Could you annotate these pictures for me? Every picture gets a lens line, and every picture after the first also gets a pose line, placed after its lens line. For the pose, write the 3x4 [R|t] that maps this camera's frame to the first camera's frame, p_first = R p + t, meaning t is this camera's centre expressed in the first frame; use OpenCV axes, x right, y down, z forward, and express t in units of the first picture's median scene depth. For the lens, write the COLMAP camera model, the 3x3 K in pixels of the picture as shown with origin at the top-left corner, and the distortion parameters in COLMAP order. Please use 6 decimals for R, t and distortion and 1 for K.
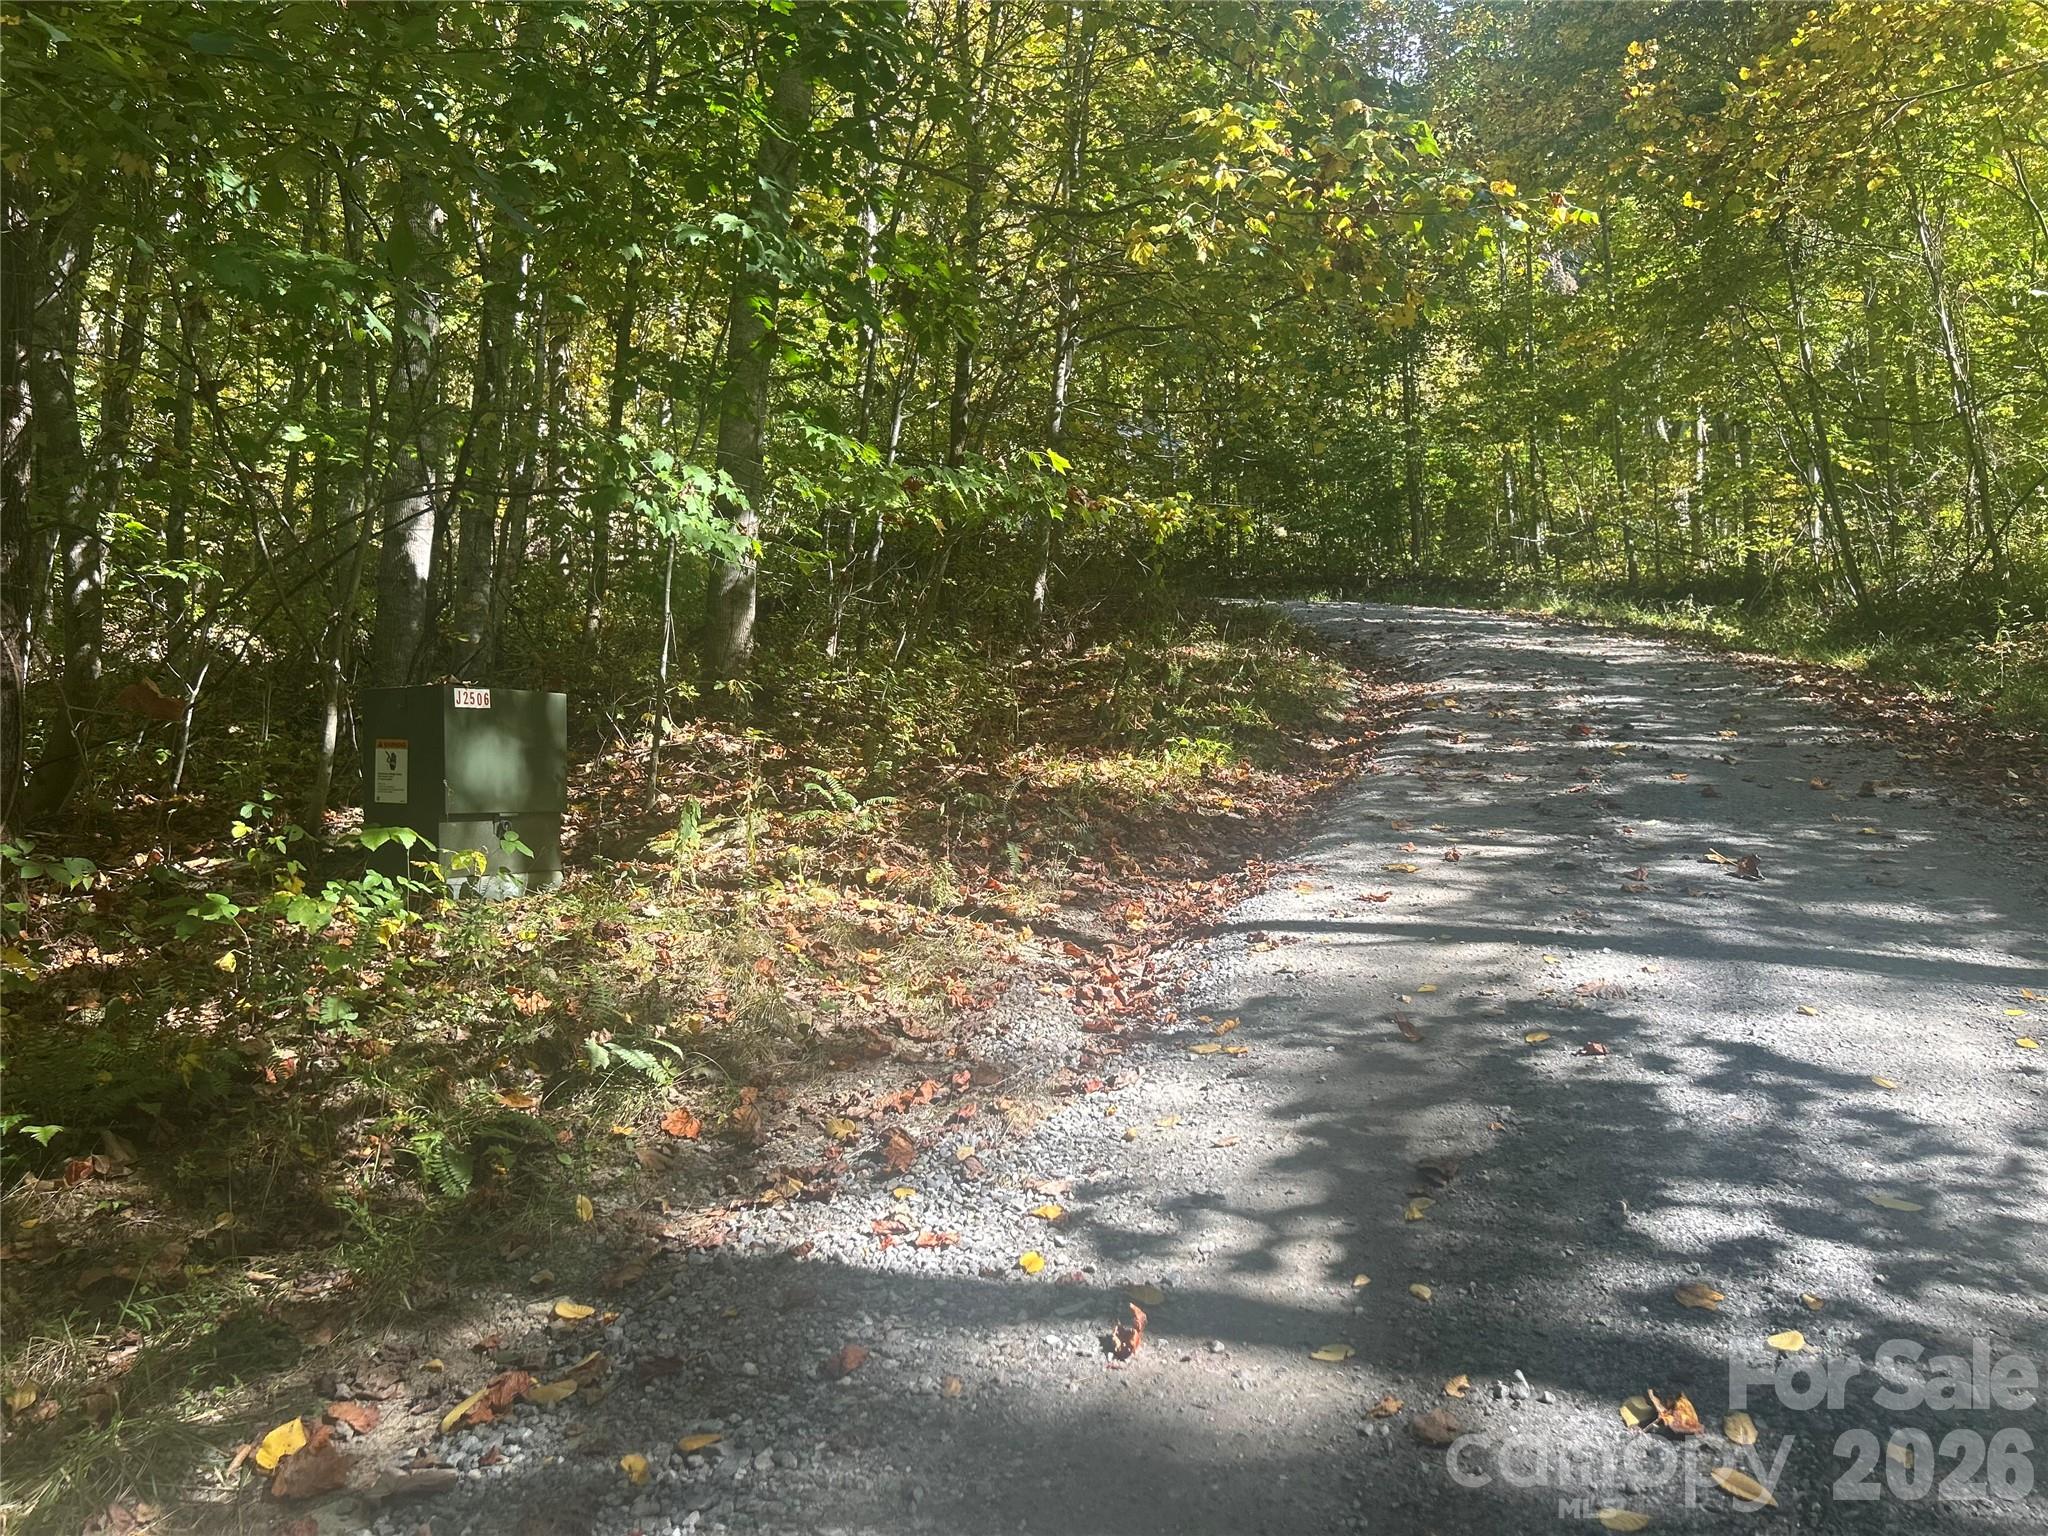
lens RADIAL K [[1530.0, 0, 1024.0], [0, 1530.0, 768.0], [0, 0, 1]] dist [0.122878, -0.201404]
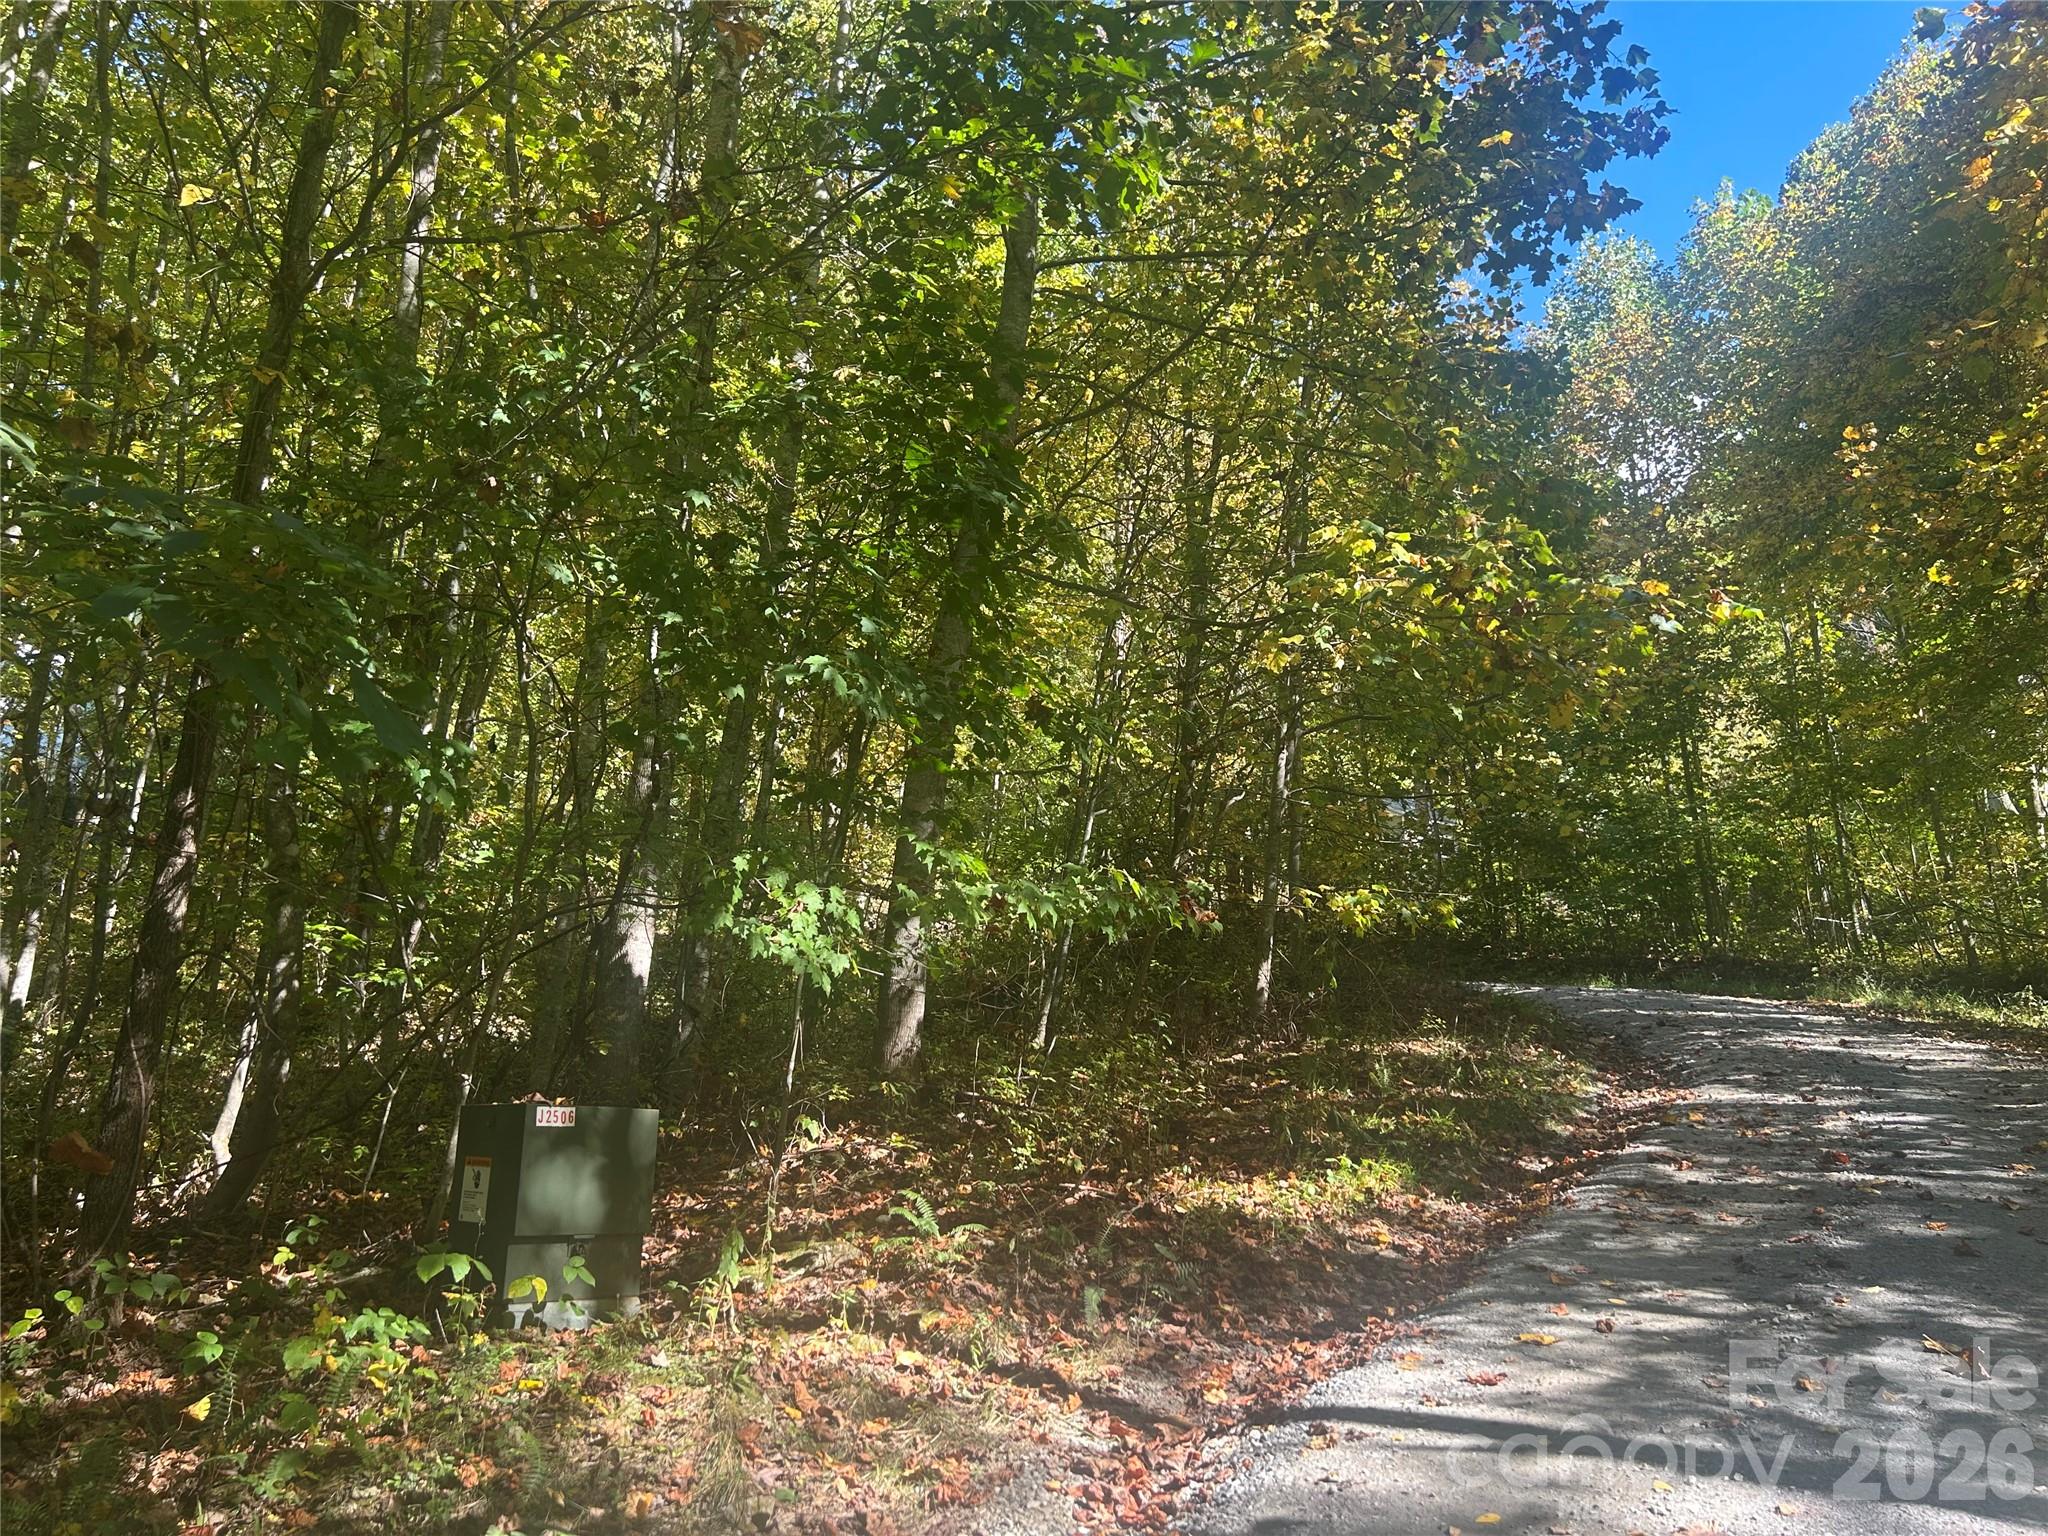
lens RADIAL K [[1525.2, 0, 1024.0], [0, 1525.2, 768.0], [0, 0, 1]] dist [0.039526, -0.028896]
pose [[0.979227, -0.024384, -0.201294, 0.108492], [-0.024100, 0.971709, -0.234948, -0.027345], [0.201328, 0.234919, 0.950936, 0.038618]]
